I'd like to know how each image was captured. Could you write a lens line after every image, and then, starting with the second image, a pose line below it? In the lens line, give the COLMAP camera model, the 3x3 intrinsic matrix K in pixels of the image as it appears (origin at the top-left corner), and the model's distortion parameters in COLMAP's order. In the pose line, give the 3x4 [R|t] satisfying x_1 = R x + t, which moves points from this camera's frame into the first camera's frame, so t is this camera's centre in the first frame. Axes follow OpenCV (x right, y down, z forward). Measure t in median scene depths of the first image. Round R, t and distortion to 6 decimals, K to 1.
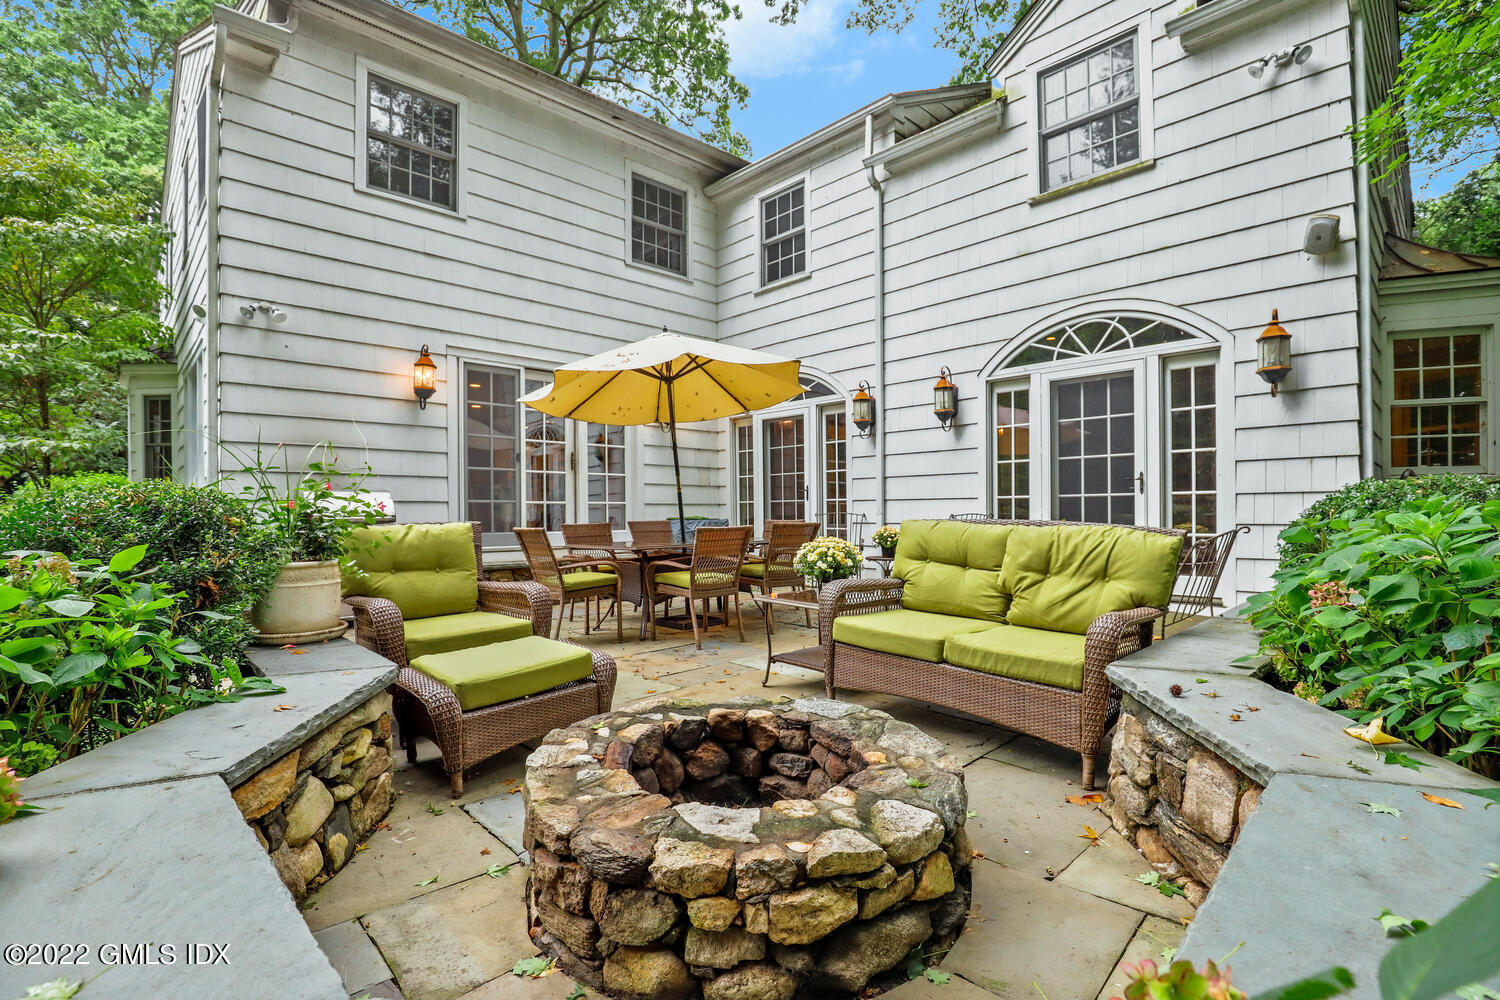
lens RADIAL K [[694.4, 0, 754.3], [0, 694.4, 513.1], [0, 0, 1]] dist [-0.032403, 0.004241]
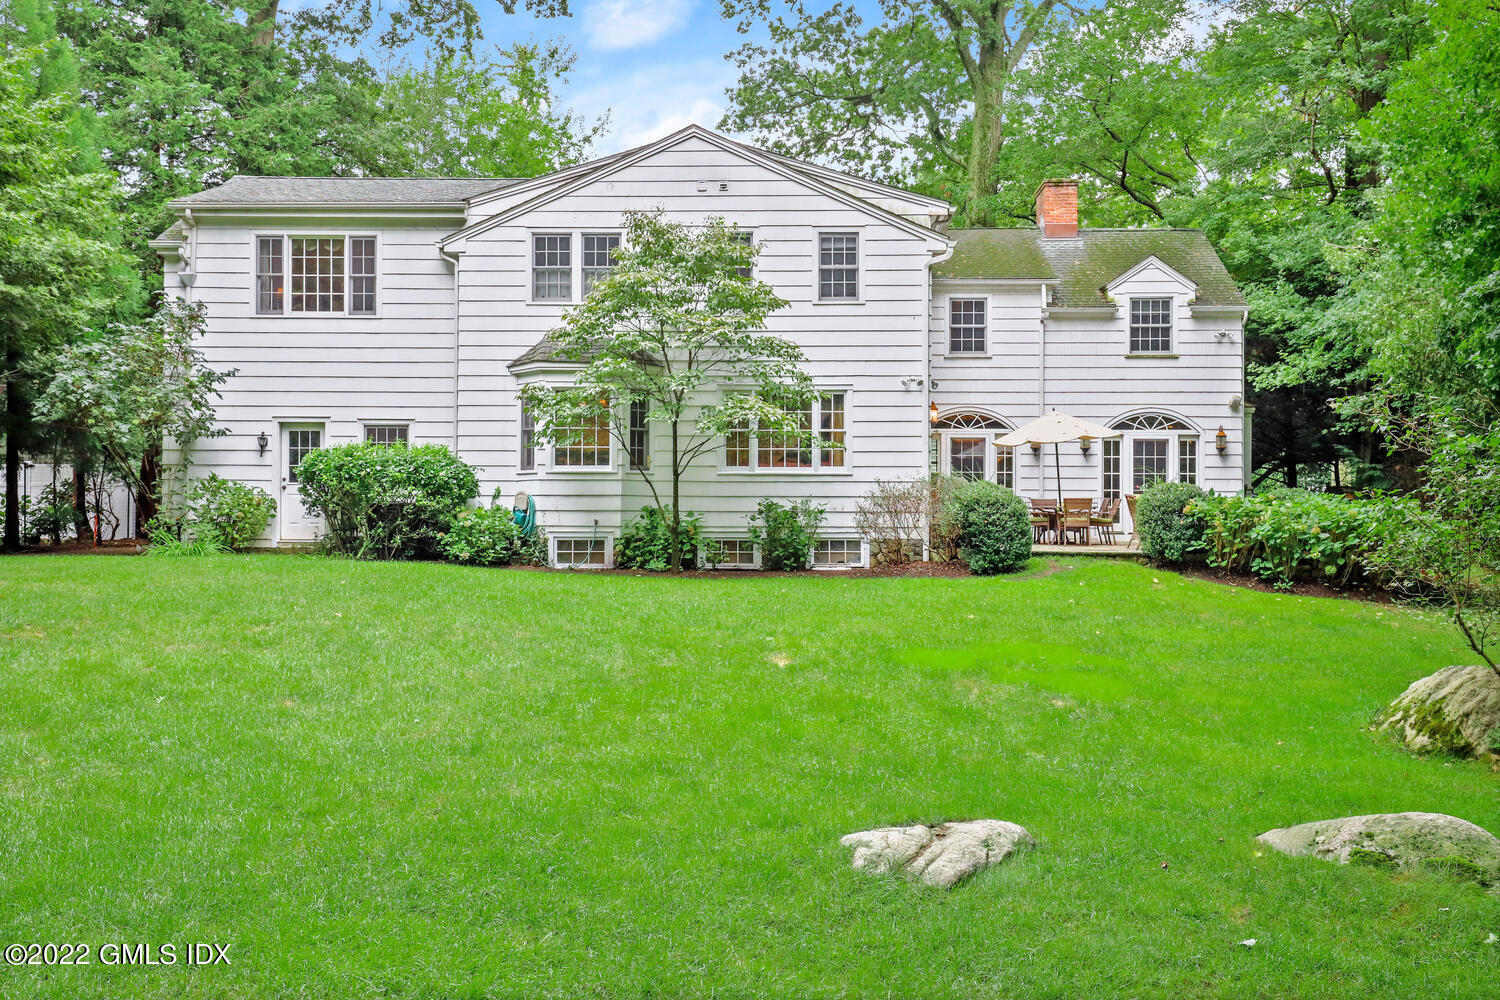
lens RADIAL K [[1450.5, 0, 760.5], [0, 1450.5, 496.3], [0, 0, 1]] dist [0.043255, 0.000000]
pose [[0.717759, 0.023957, 0.695879, -3.860381], [-0.009037, 0.999644, -0.025094, 0.128281], [-0.696233, 0.011723, 0.717720, -1.601167]]
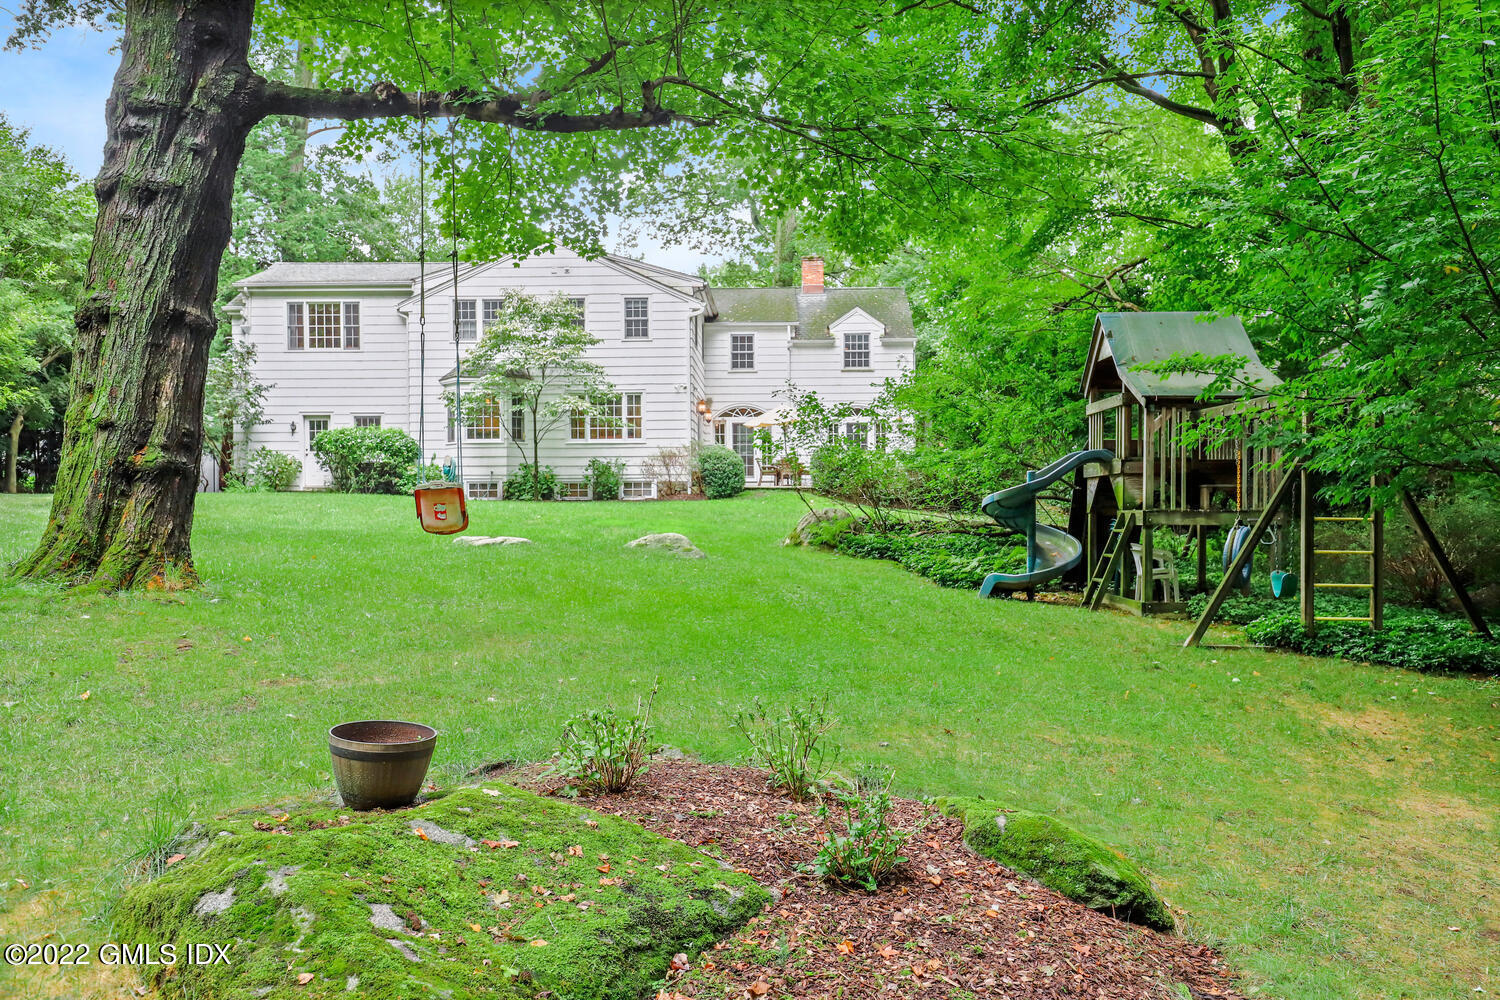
lens RADIAL K [[1187.8, 0, 749.5], [0, 1187.8, 523.6], [0, 0, 1]] dist [0.014950, 0.009143]
pose [[0.709137, -0.005884, 0.705046, -4.424850], [0.001893, 0.999977, 0.006442, 0.301788], [-0.705068, -0.003234, 0.709132, -3.122741]]
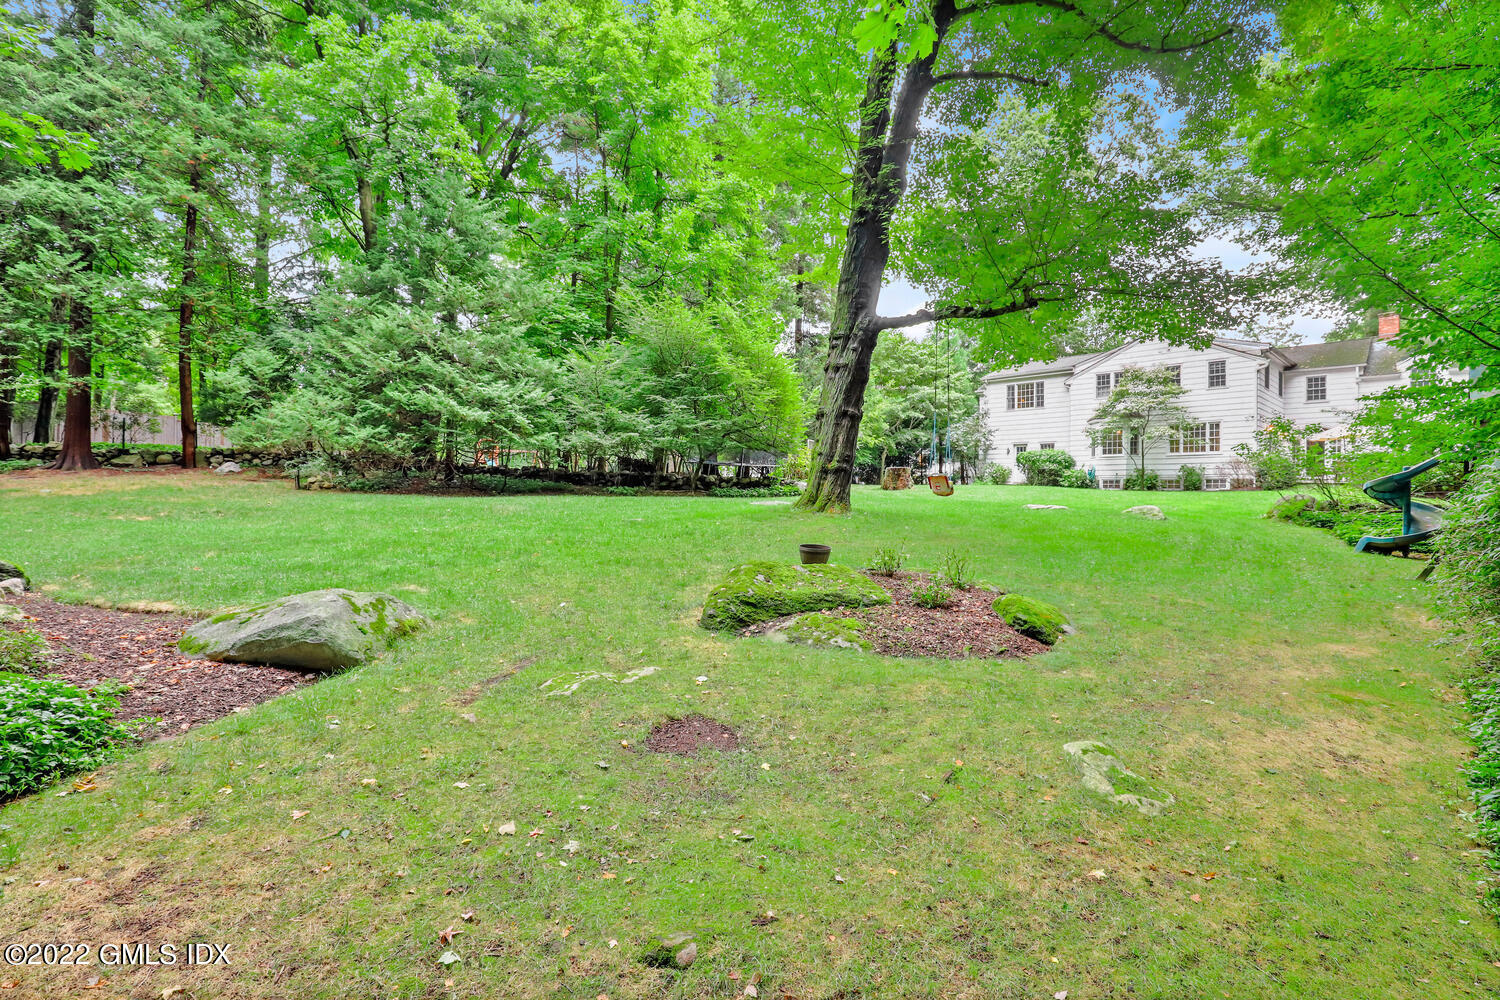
lens RADIAL K [[694.4, 0, 764.0], [0, 694.4, 499.6], [0, 0, 1]] dist [-0.032403, 0.004241]
pose [[0.999822, 0.017679, 0.006540, -4.202031], [-0.017696, 0.999840, 0.002508, 0.335834], [-0.006495, -0.002623, 0.999975, -3.764623]]
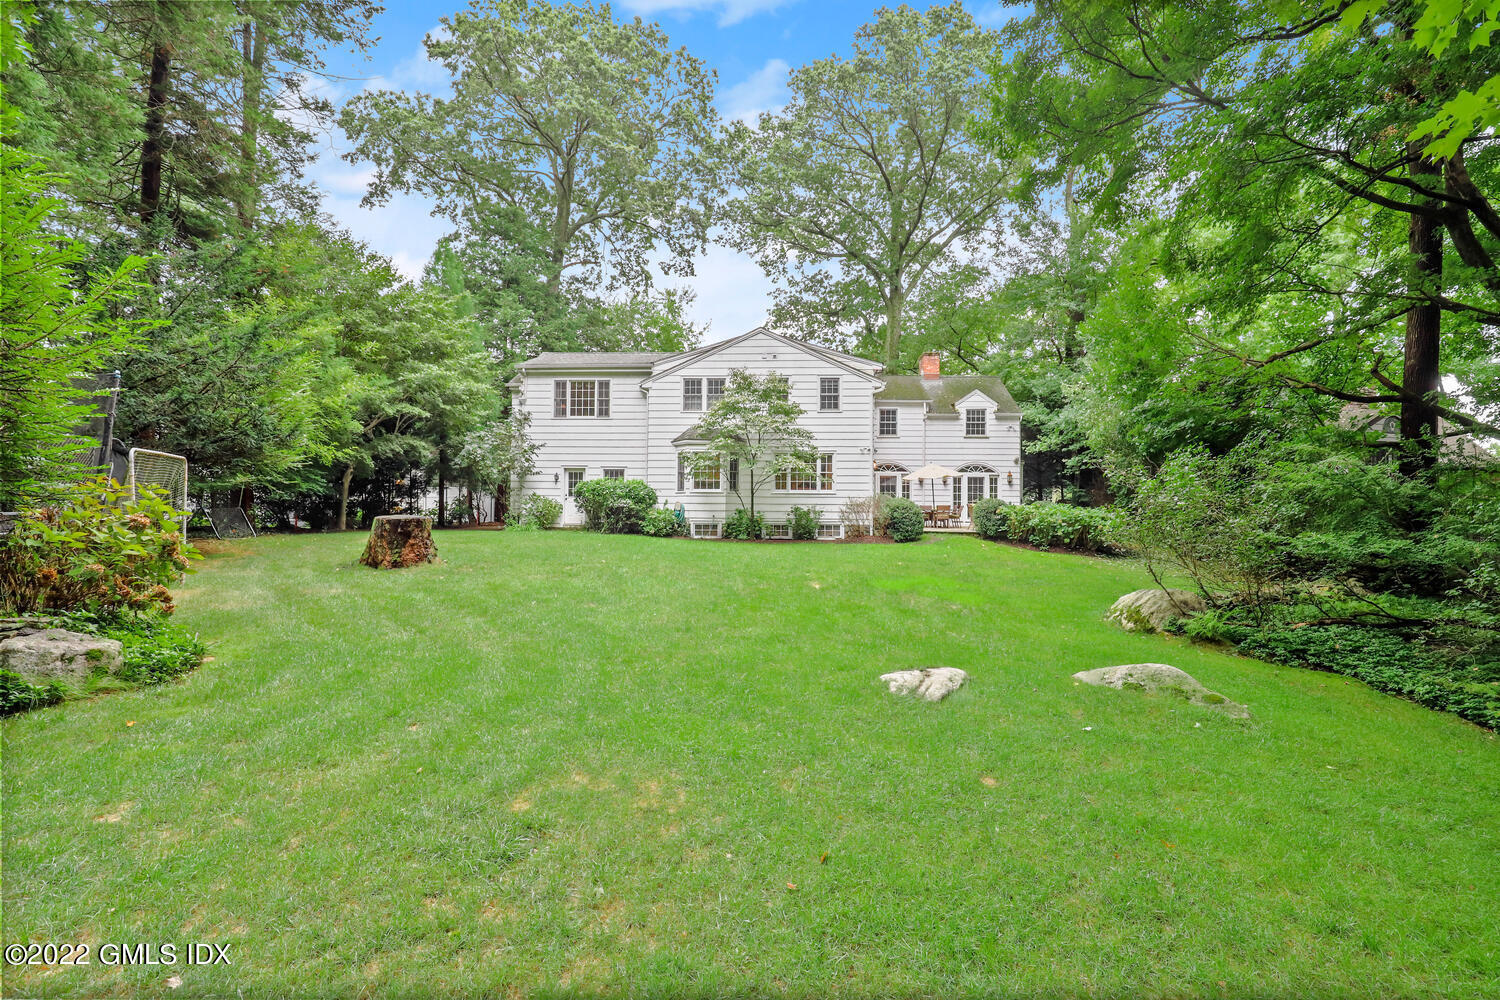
lens RADIAL K [[692.7, 0, 755.5], [0, 692.7, 498.0], [0, 0, 1]] dist [-0.026816, 0.003621]
pose [[0.736451, 0.030170, 0.675818, -3.924081], [-0.013519, 0.999462, -0.029886, 0.115032], [-0.676356, 0.012873, 0.736462, -1.523856]]
